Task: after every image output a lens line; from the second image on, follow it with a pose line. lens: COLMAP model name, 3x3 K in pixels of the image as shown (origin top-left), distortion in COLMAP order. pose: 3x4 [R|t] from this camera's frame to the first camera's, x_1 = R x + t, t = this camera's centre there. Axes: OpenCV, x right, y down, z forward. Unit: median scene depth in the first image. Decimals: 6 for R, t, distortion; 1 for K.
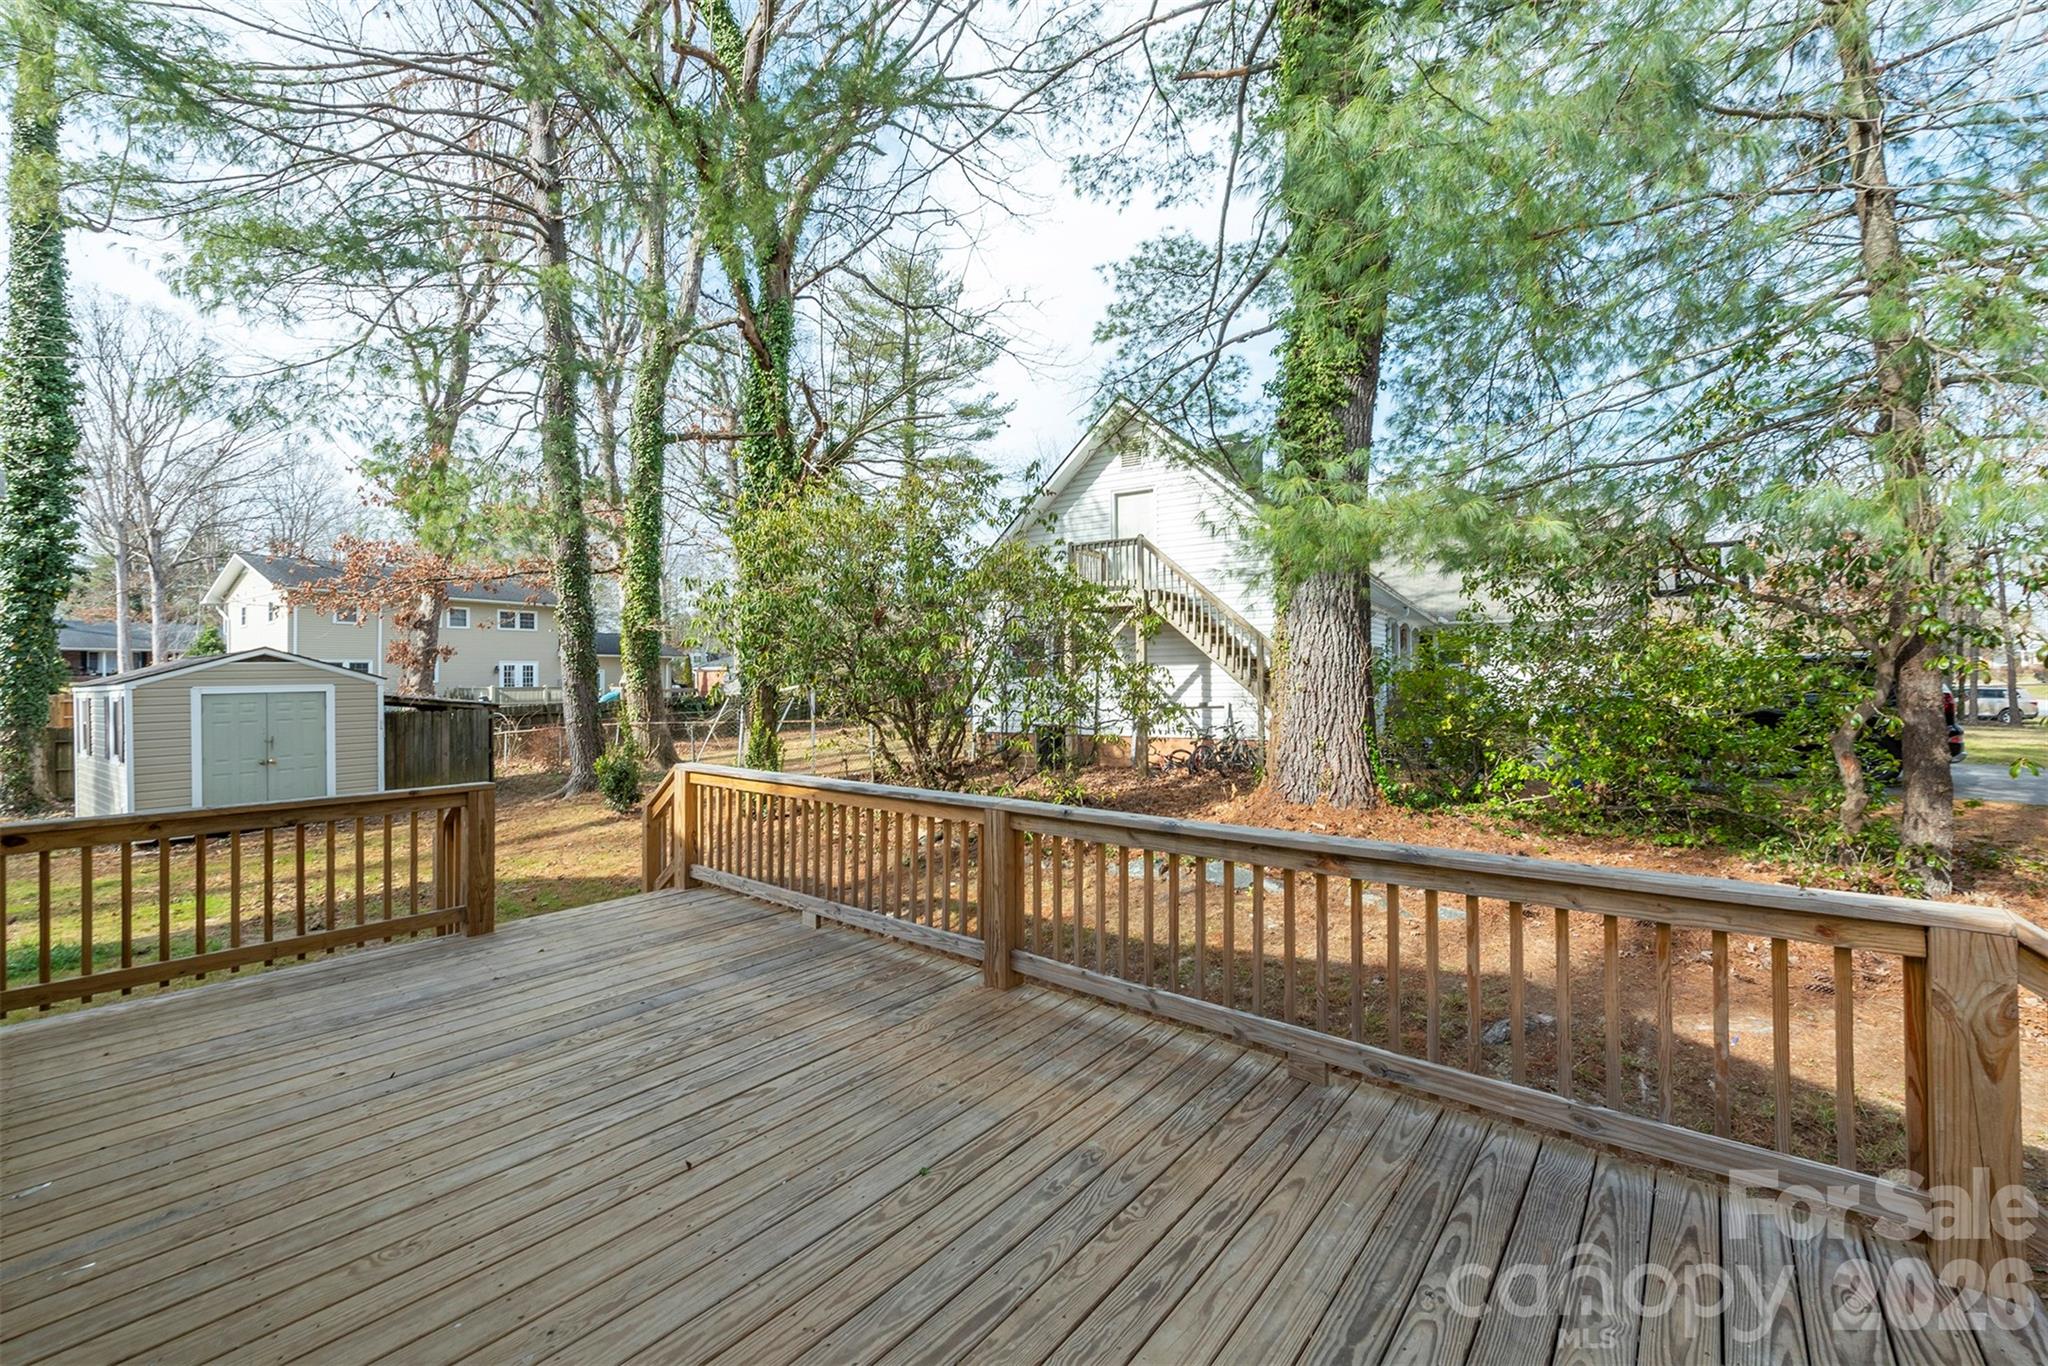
lens RADIAL K [[837.5, 0, 1024.0], [0, 837.5, 683.0], [0, 0, 1]] dist [-0.005215, -0.000407]
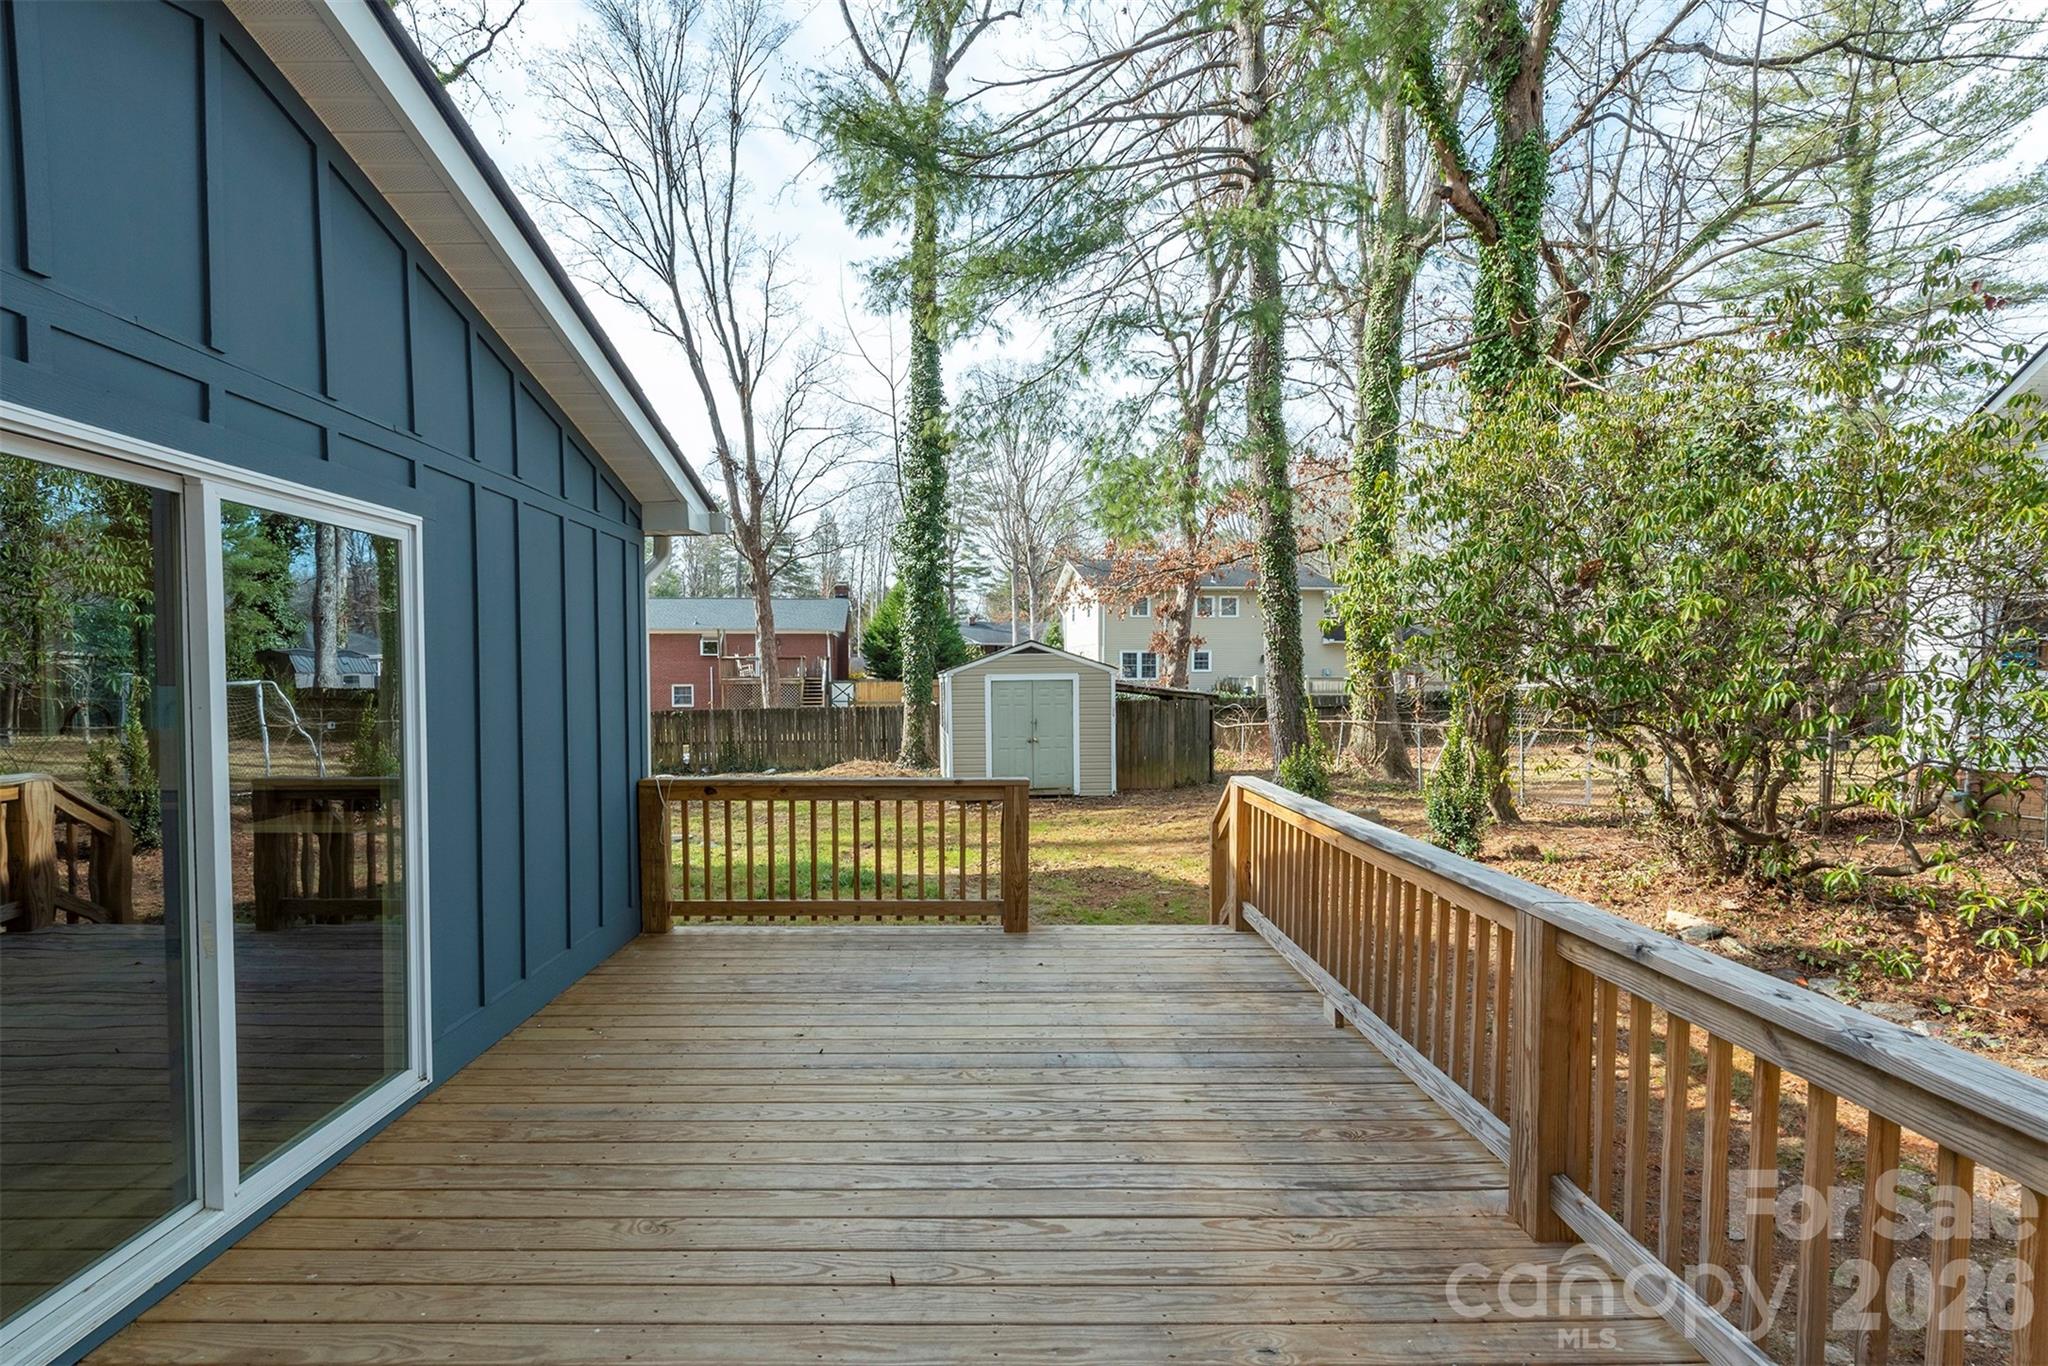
lens RADIAL K [[960.4, 0, 1018.9], [0, 960.4, 717.5], [0, 0, 1]] dist [0.004436, -0.001176]
pose [[0.626307, 0.043770, -0.778347, 0.180557], [-0.007491, 0.998714, 0.050135, -0.005581], [0.779541, -0.025569, 0.625830, 0.255635]]
